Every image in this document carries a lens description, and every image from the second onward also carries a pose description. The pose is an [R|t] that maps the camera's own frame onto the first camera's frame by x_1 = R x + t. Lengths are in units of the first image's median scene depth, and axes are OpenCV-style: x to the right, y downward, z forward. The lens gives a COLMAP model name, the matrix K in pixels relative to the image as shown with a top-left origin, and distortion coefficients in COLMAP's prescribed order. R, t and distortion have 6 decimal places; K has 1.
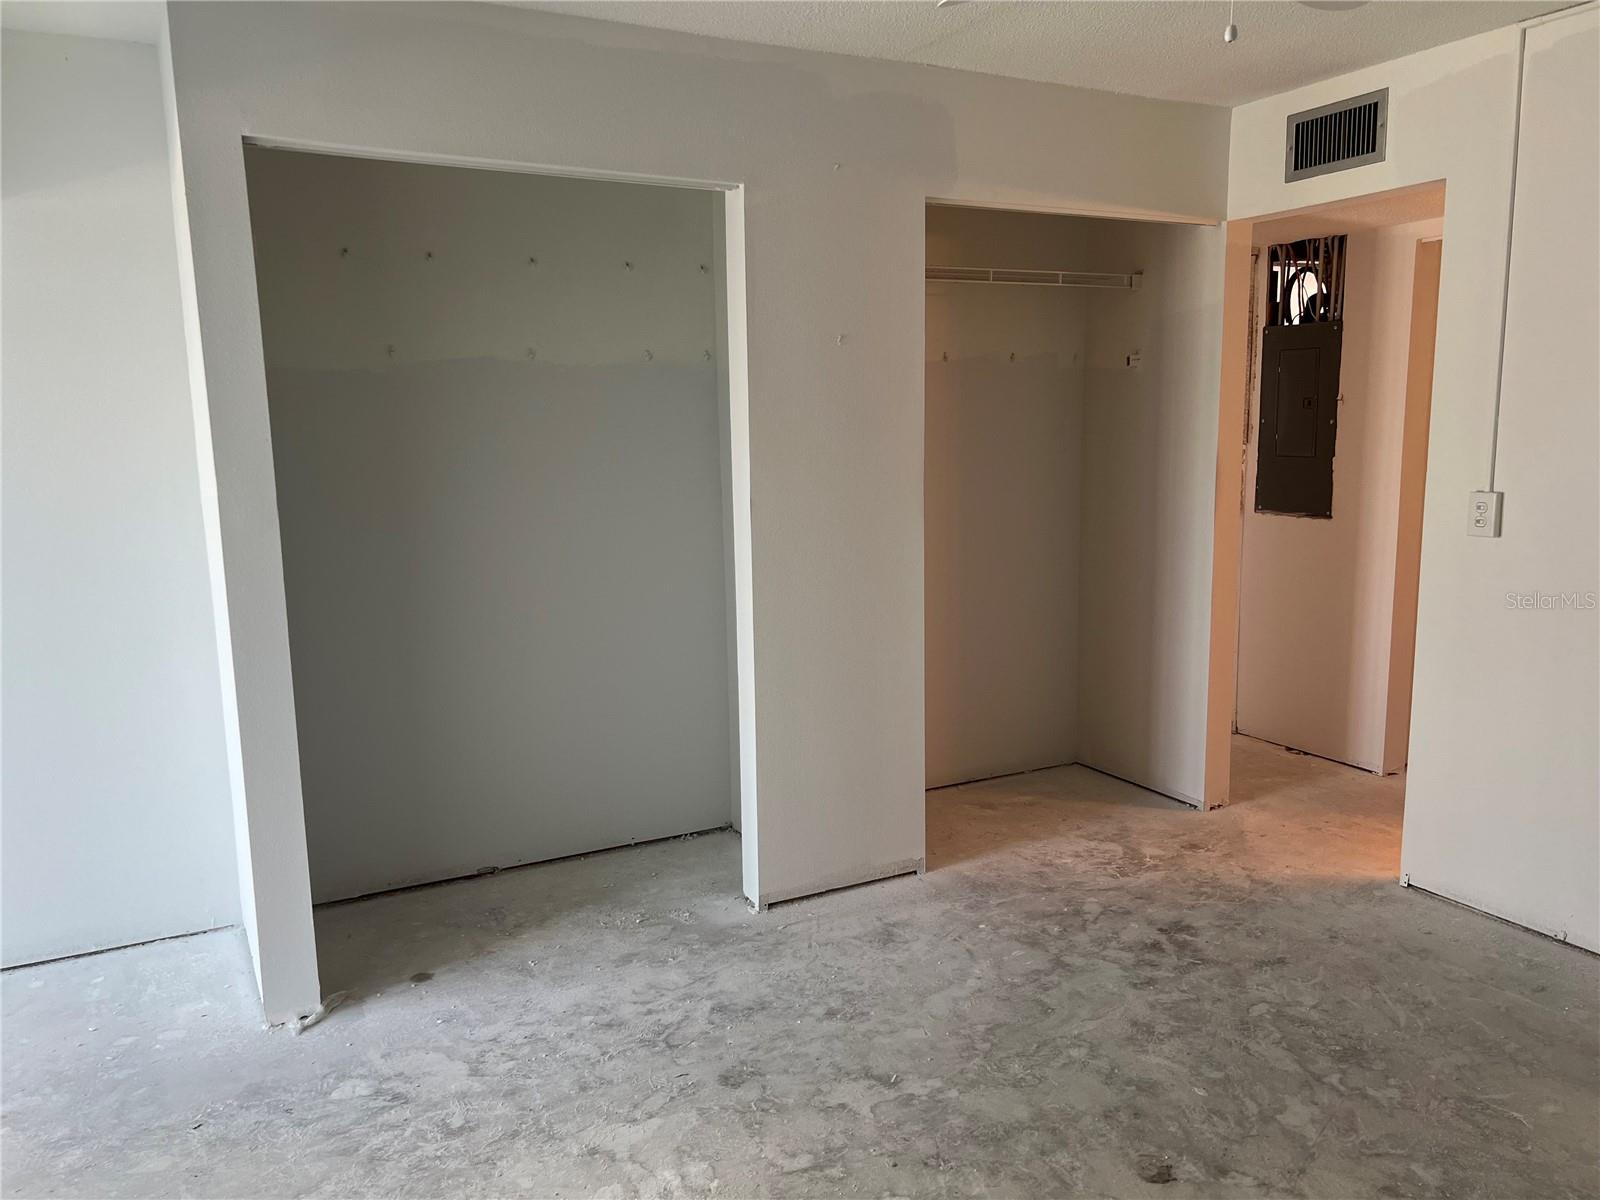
lens RADIAL K [[1207.3, 0, 802.2], [0, 1207.3, 600.7], [0, 0, 1]] dist [0.050241, -0.045663]
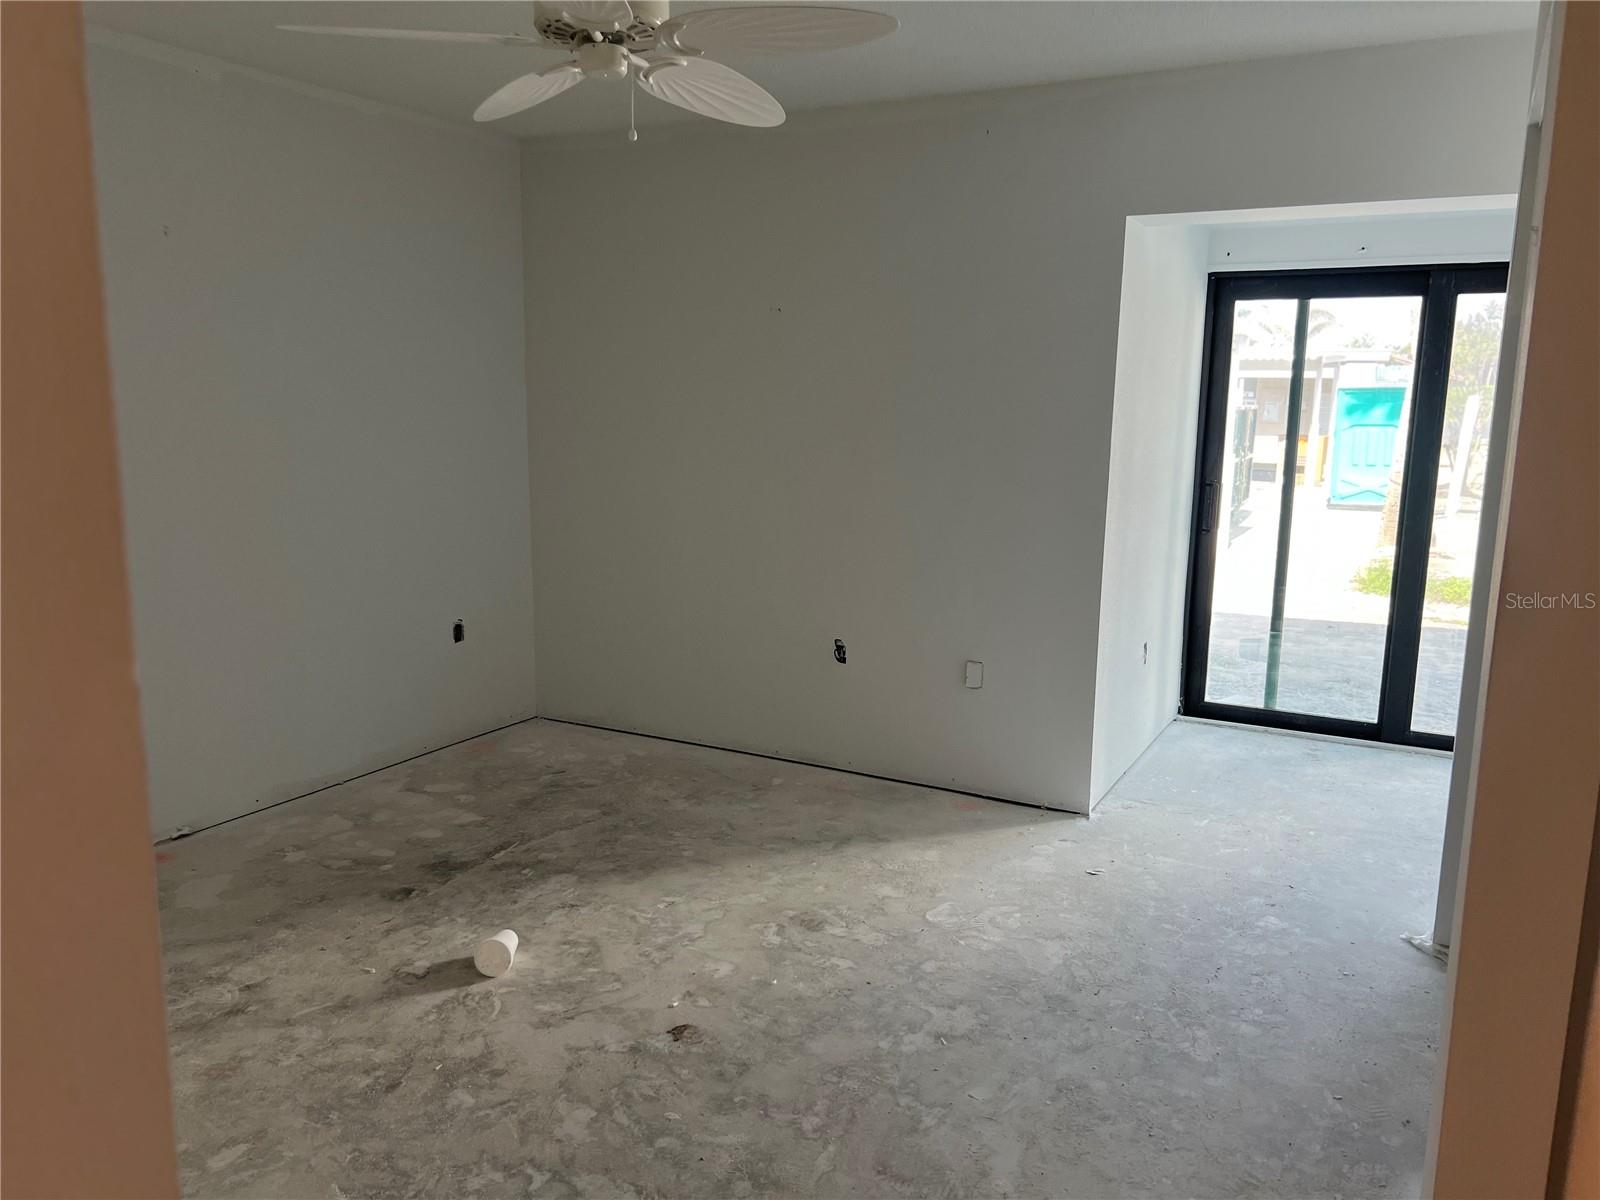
lens RADIAL K [[1207.3, 0, 799.2], [0, 1207.3, 600.7], [0, 0, 1]] dist [0.050241, -0.045663]
pose [[-0.830563, 0.100668, -0.547751, 0.745807], [-0.084544, 0.949338, 0.302670, -0.276191], [0.550470, 0.297696, -0.779974, 1.728356]]
